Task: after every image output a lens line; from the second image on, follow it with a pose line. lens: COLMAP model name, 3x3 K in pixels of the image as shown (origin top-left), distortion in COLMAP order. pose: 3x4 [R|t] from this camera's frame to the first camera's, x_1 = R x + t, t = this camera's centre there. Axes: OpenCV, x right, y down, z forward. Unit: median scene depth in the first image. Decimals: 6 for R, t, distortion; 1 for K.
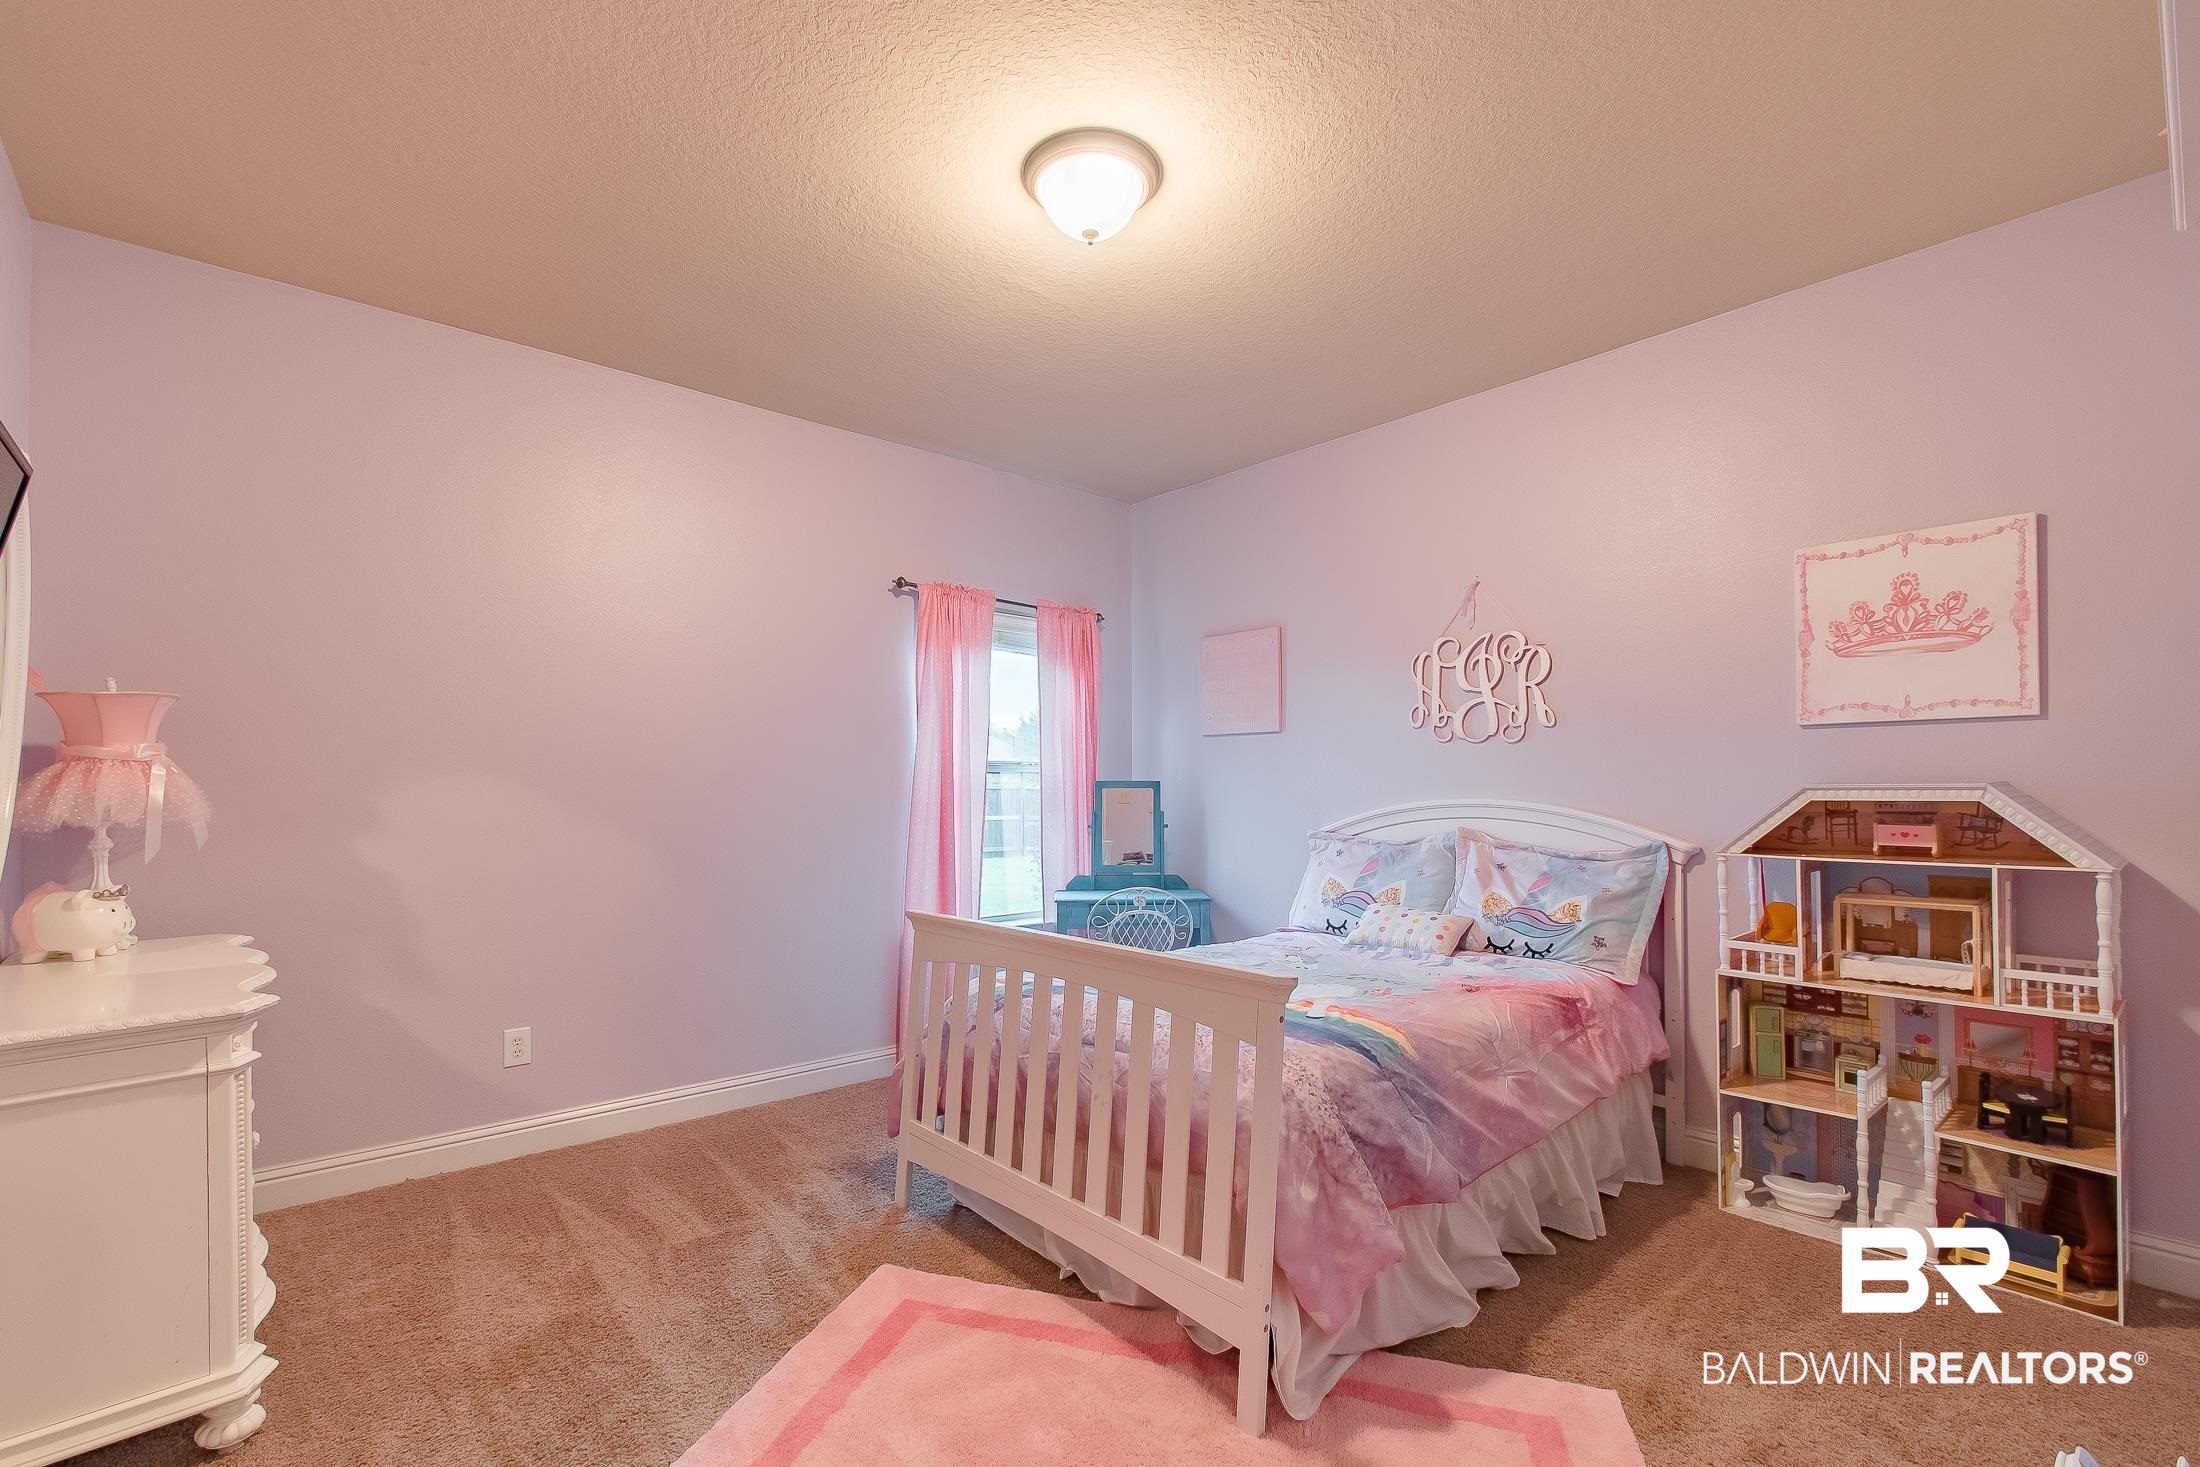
lens RADIAL K [[969.2, 0, 1095.6], [0, 969.2, 780.2], [0, 0, 1]] dist [0.000713, -0.000830]
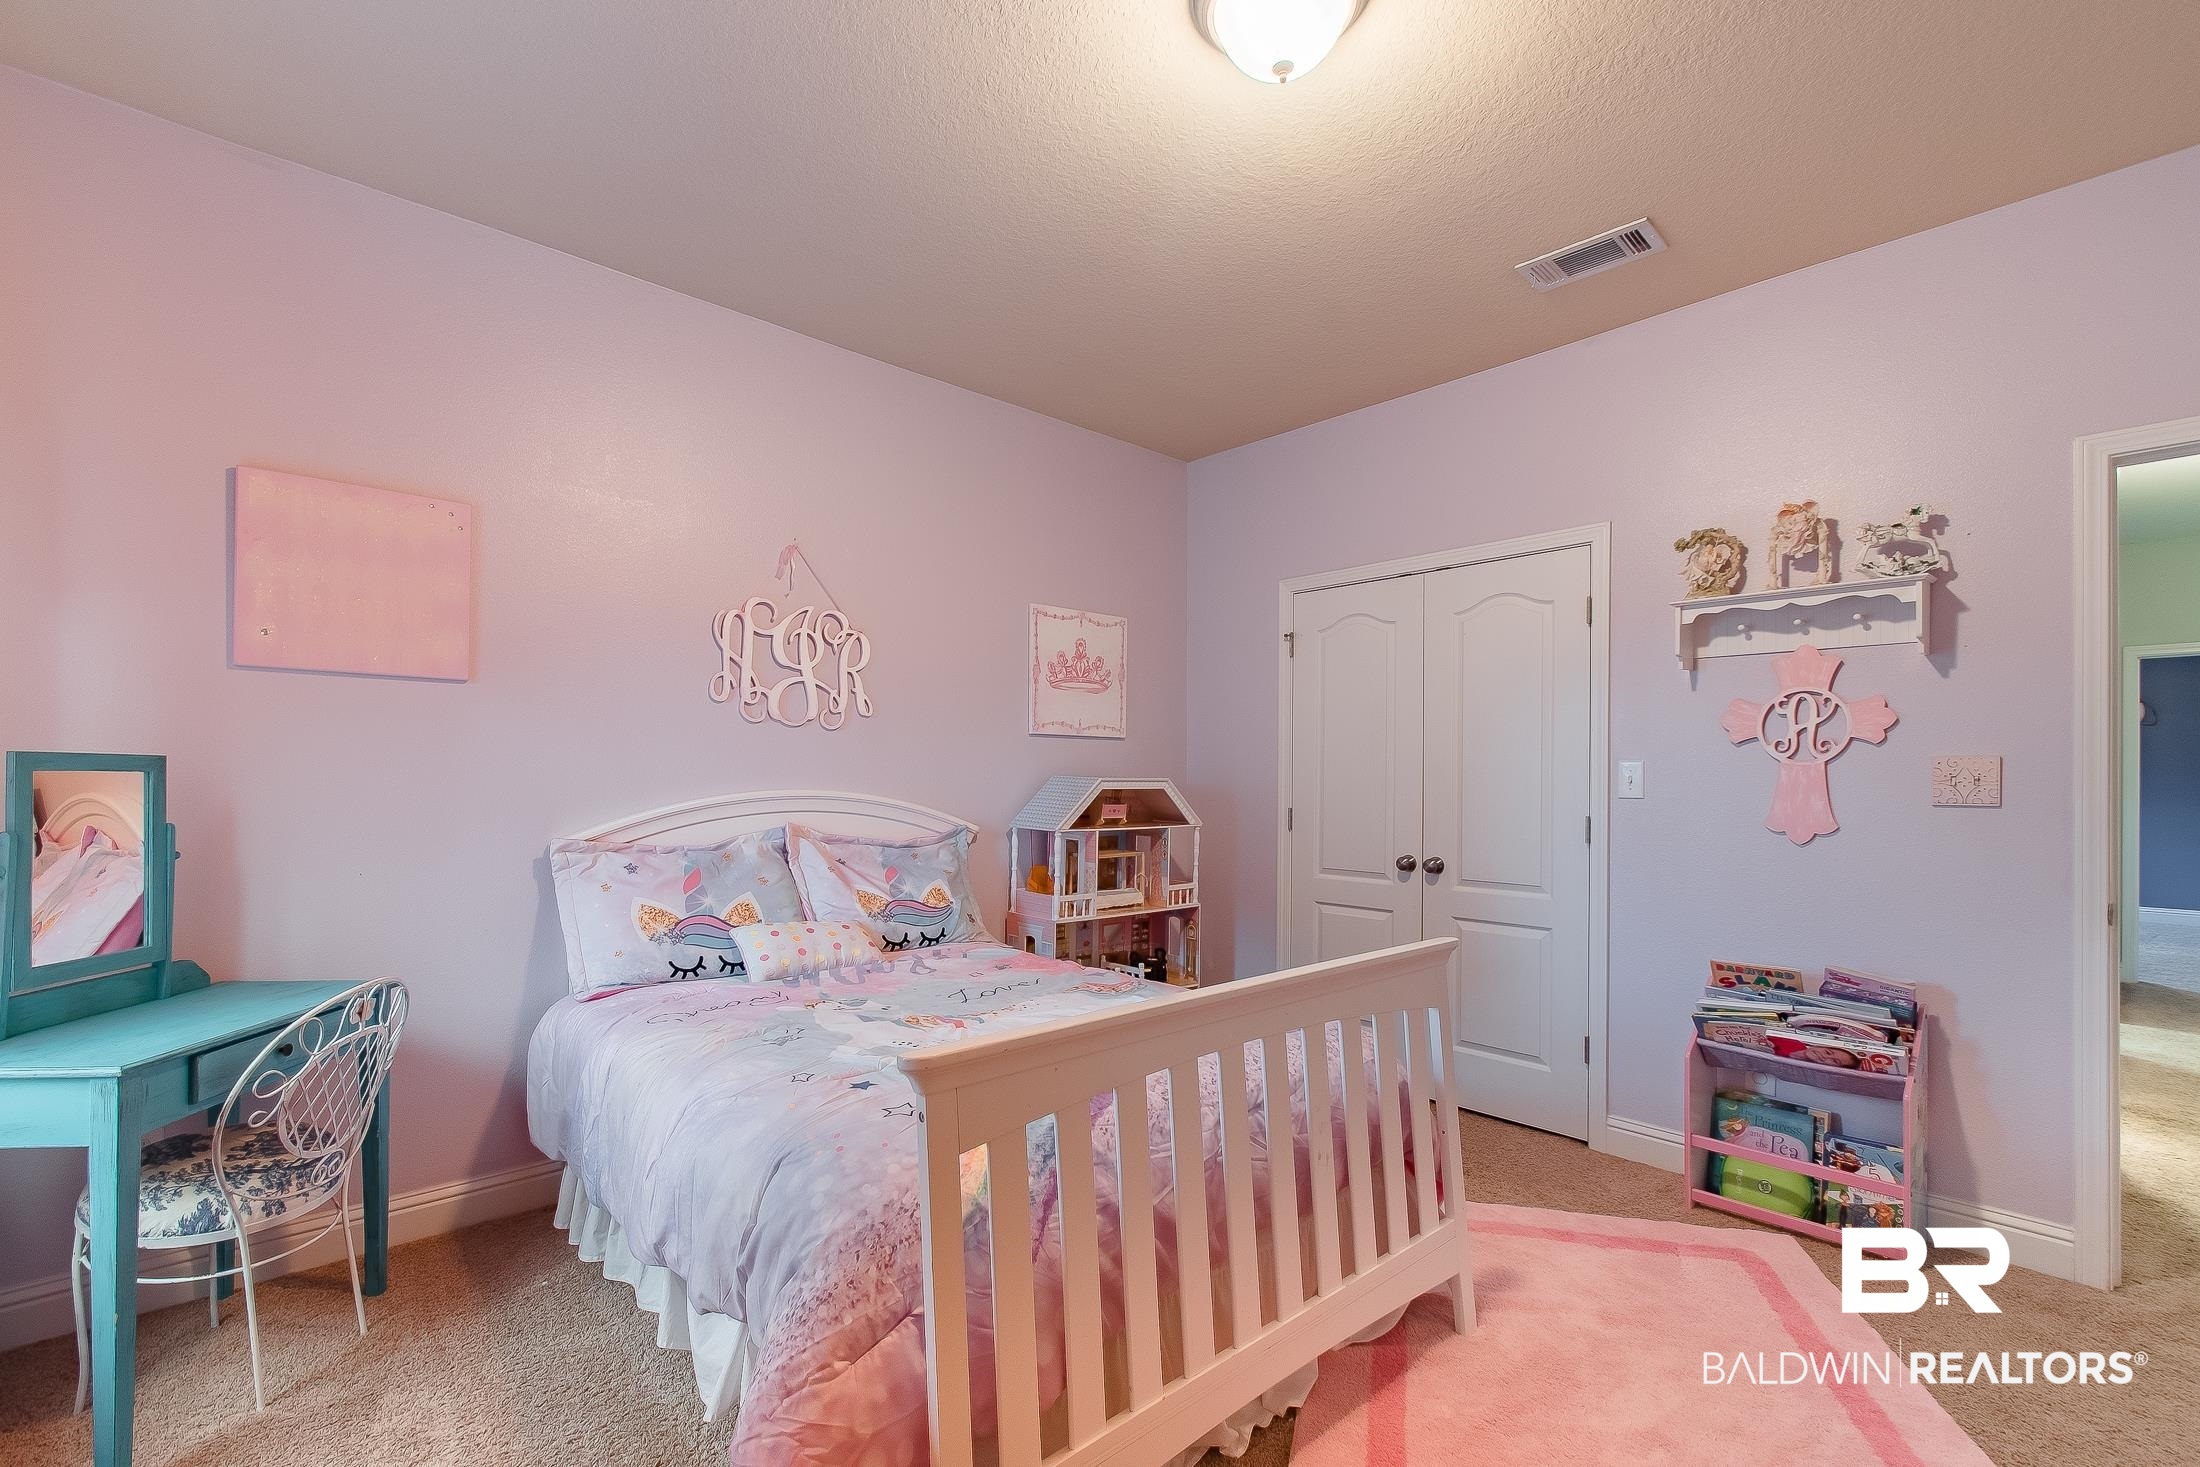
lens RADIAL K [[969.2, 0, 1095.6], [0, 969.2, 780.2], [0, 0, 1]] dist [0.000713, -0.000830]
pose [[-0.026167, 0.007196, 0.999632, -0.628348], [-0.011091, 0.999910, -0.007489, 0.017487], [-0.999596, -0.011283, -0.026085, 0.945403]]
